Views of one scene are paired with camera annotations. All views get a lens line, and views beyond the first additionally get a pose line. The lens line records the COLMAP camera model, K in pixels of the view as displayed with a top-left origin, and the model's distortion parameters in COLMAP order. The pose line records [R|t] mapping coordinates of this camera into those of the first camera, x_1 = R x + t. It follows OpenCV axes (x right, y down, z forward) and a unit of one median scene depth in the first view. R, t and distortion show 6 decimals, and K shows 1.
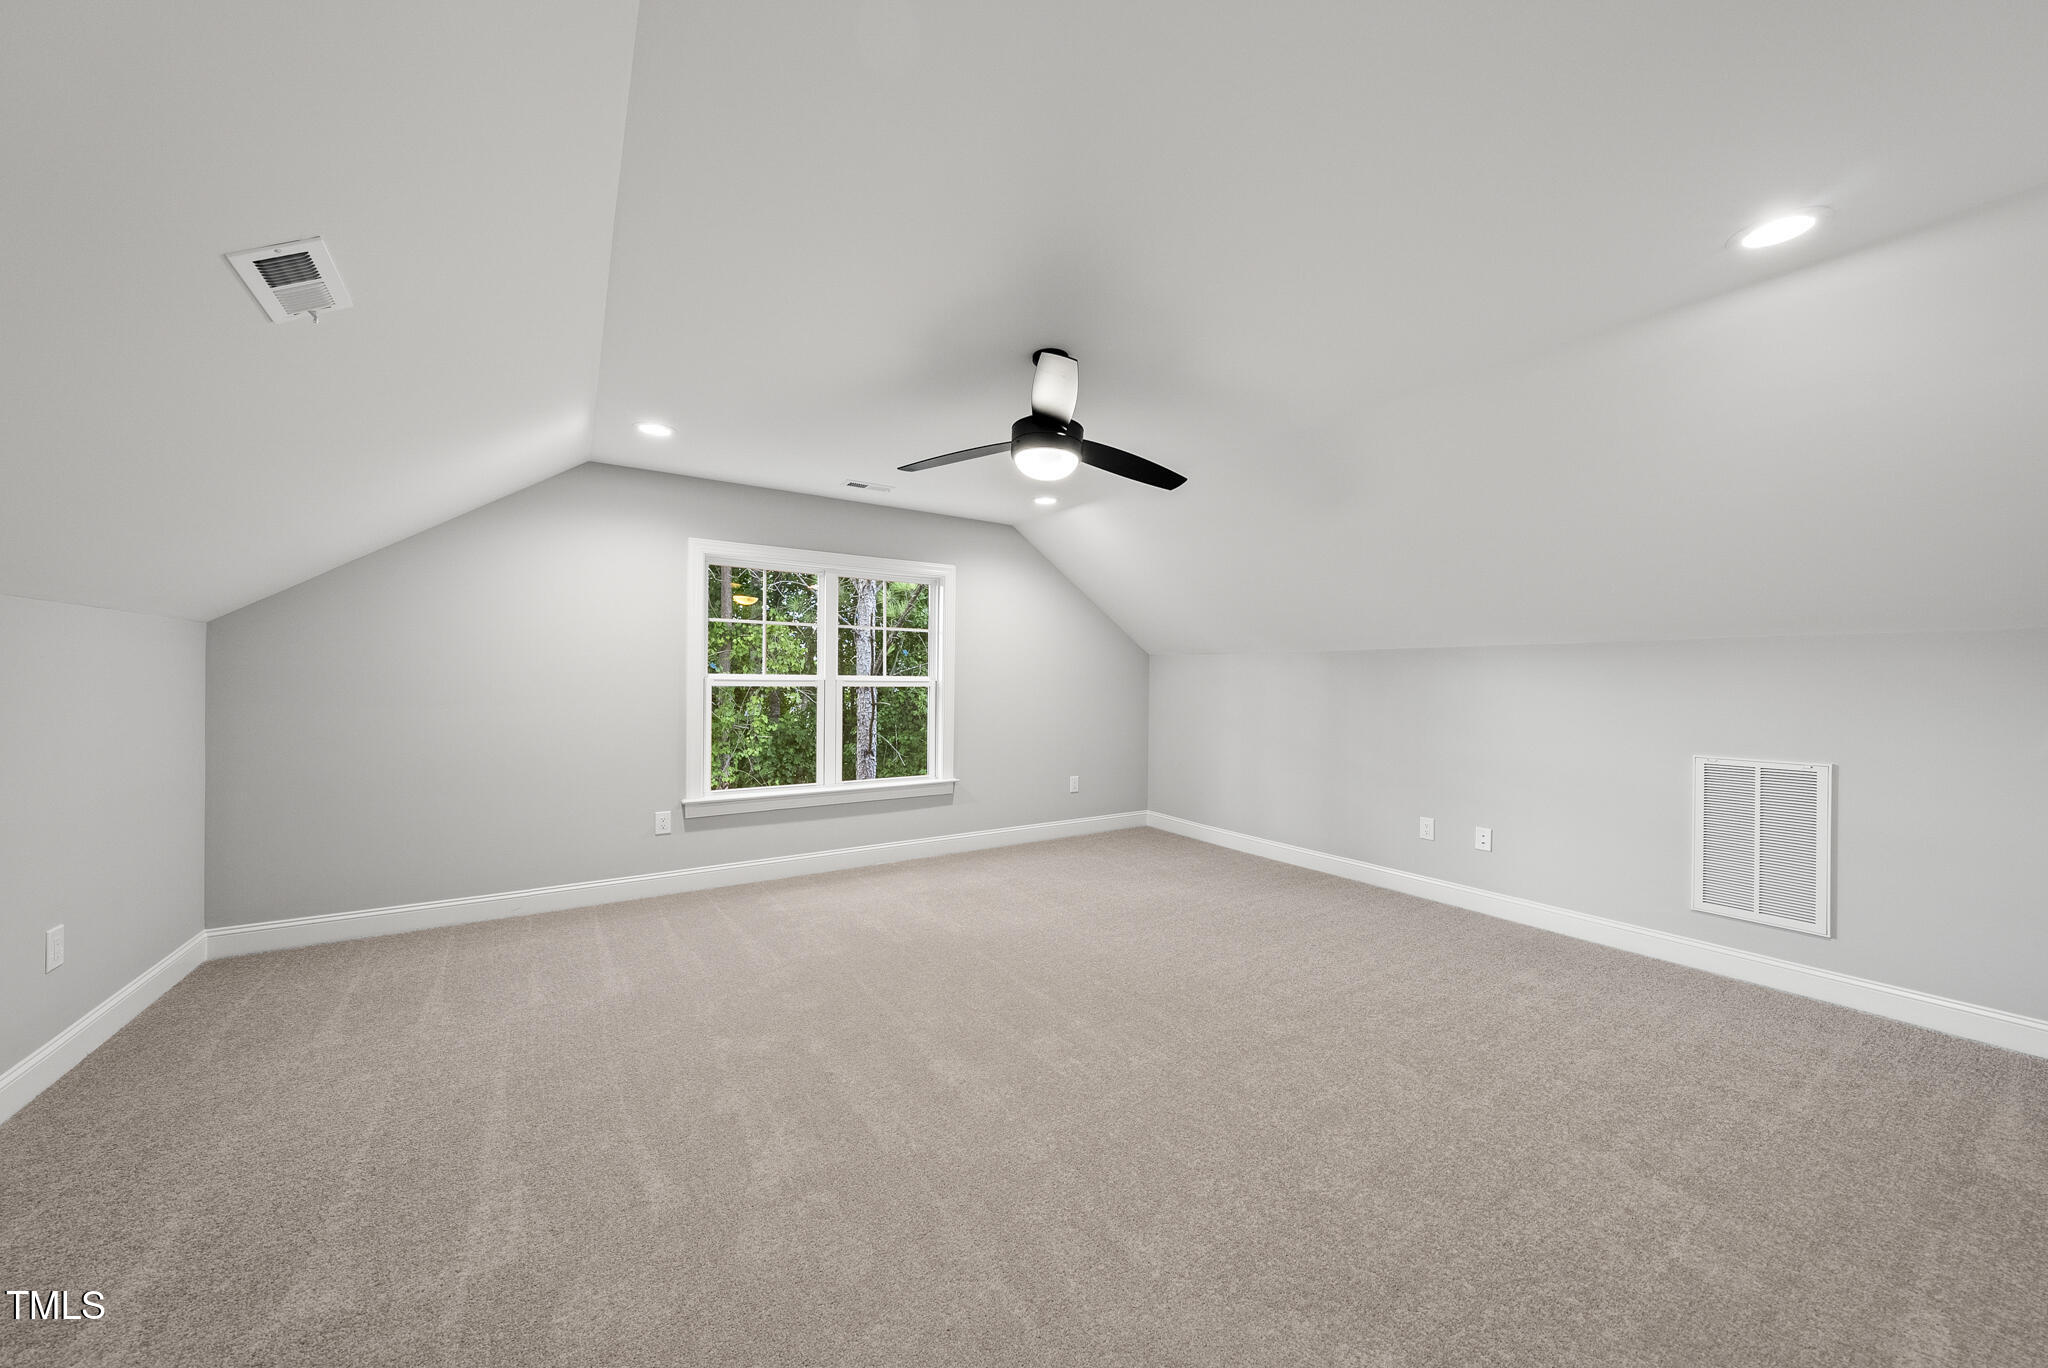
lens RADIAL K [[696.1, 0, 1037.3], [0, 696.1, 685.7], [0, 0, 1]] dist [-0.001739, 0.000104]
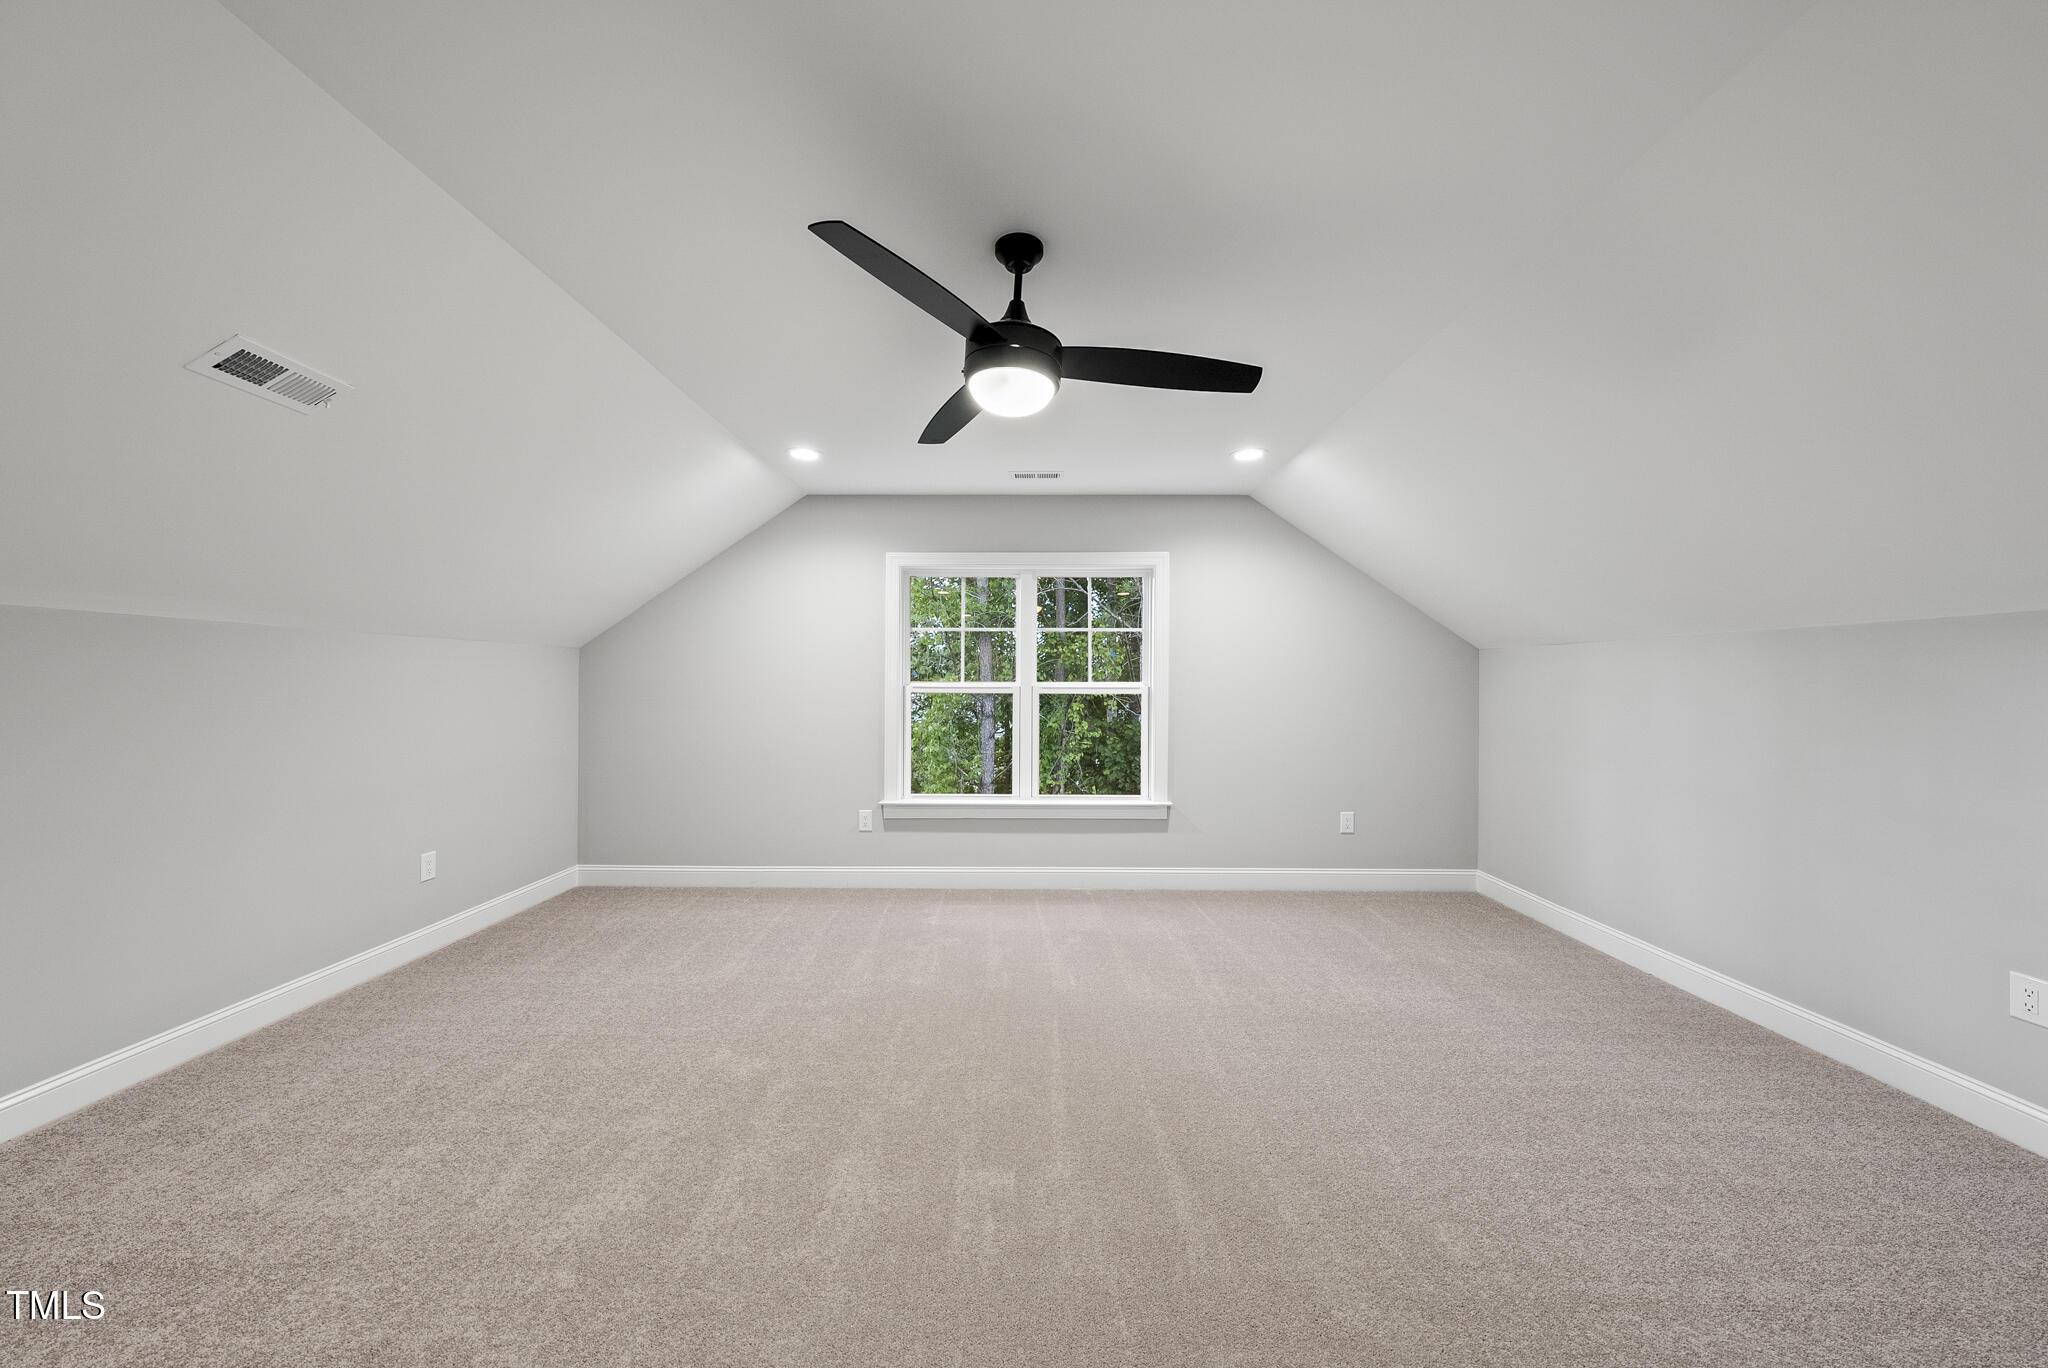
lens RADIAL K [[696.1, 0, 1041.6], [0, 696.1, 690.3], [0, 0, 1]] dist [-0.001739, 0.000104]
pose [[0.829836, -0.001996, -0.558003, 0.275109], [0.000113, 0.999994, -0.003409, -0.000611], [0.558007, 0.002766, 0.829832, 0.248170]]
